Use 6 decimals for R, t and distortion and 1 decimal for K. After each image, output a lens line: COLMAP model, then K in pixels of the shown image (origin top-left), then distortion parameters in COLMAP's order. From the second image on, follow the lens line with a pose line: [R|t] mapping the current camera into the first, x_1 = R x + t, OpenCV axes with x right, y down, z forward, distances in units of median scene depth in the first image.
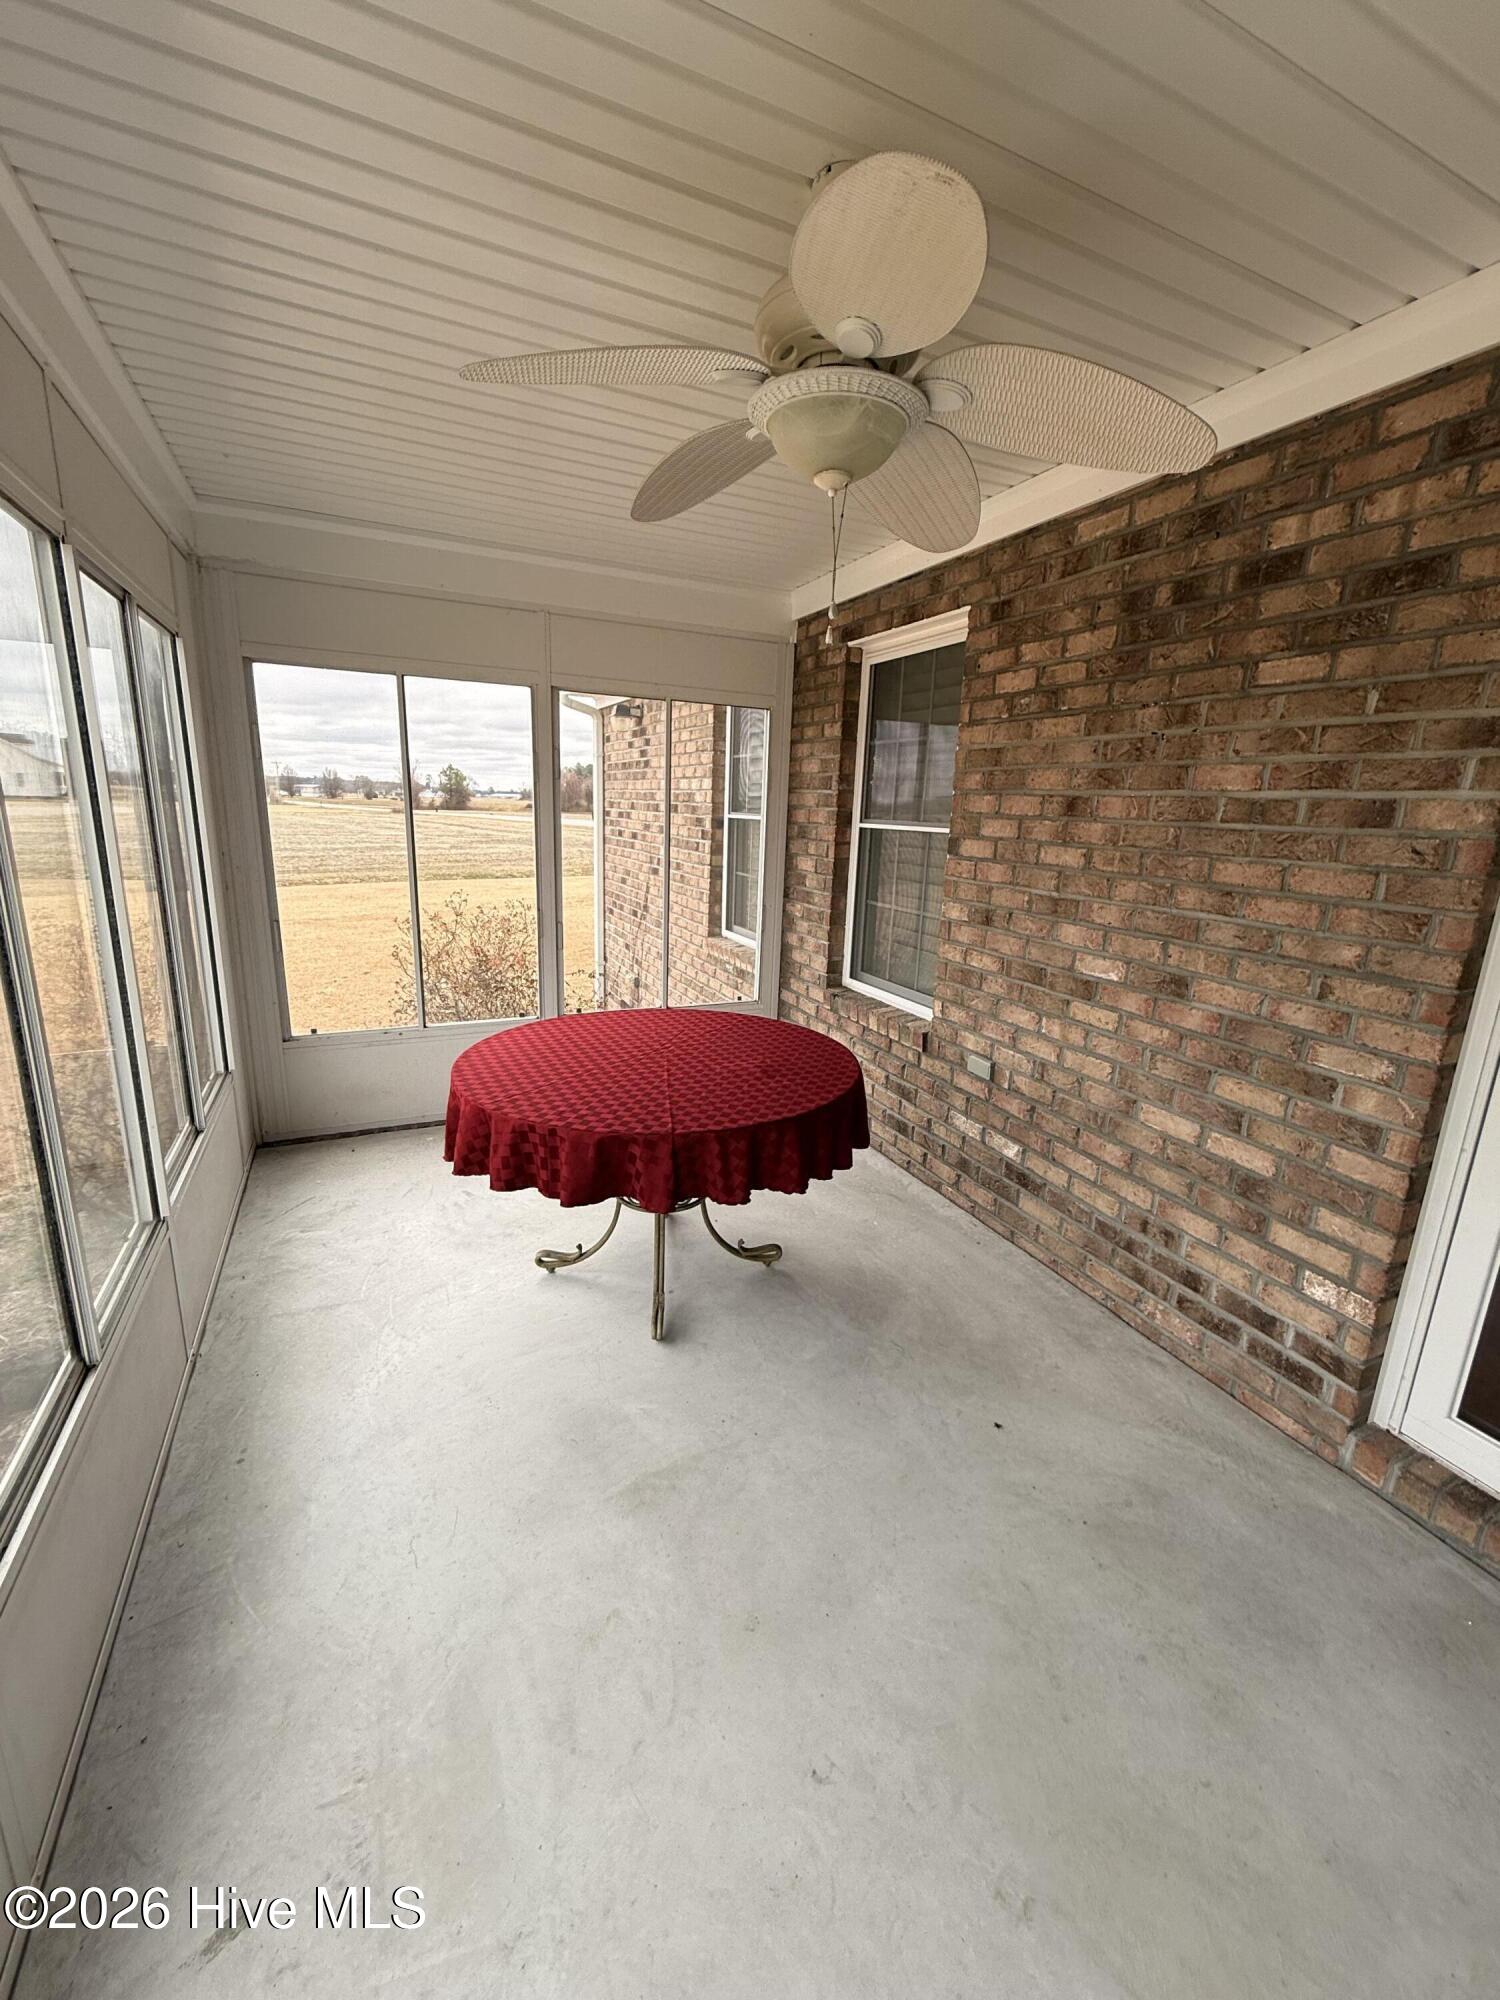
lens RADIAL K [[797.0, 0, 750.6], [0, 797.0, 994.2], [0, 0, 1]] dist [0.000421, -0.000054]
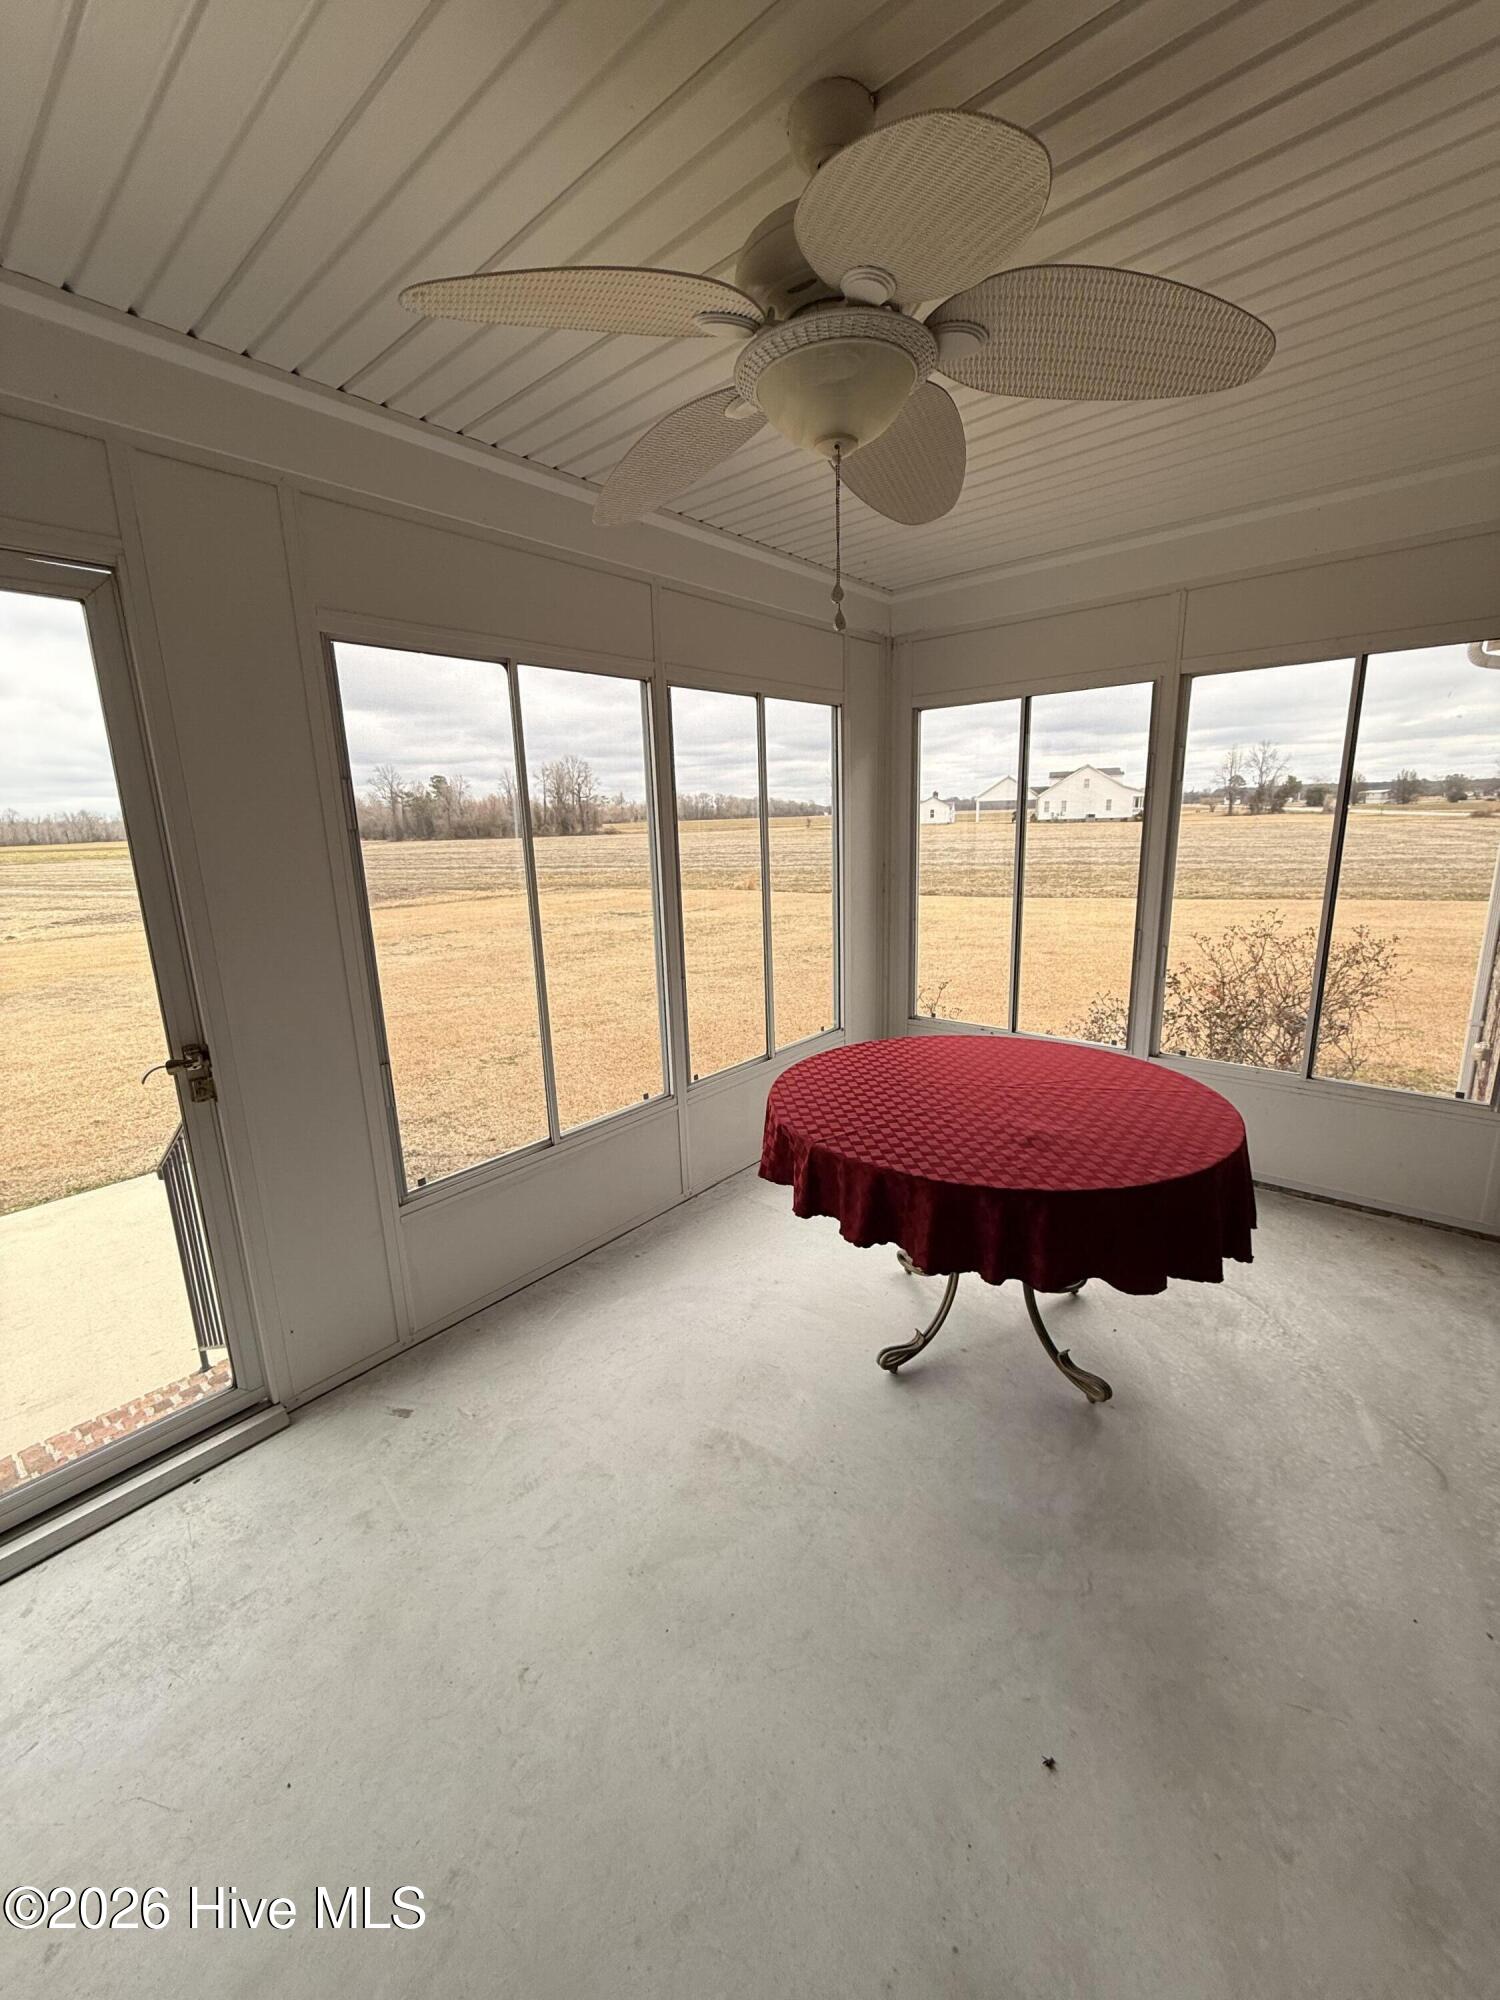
lens RADIAL K [[797.0, 0, 750.6], [0, 797.0, 994.2], [0, 0, 1]] dist [0.000421, -0.000054]
pose [[0.404413, 0.153185, -0.901656, 0.604855], [-0.166362, 0.981747, 0.092175, -0.072682], [0.899318, 0.112725, 0.422516, 0.386877]]
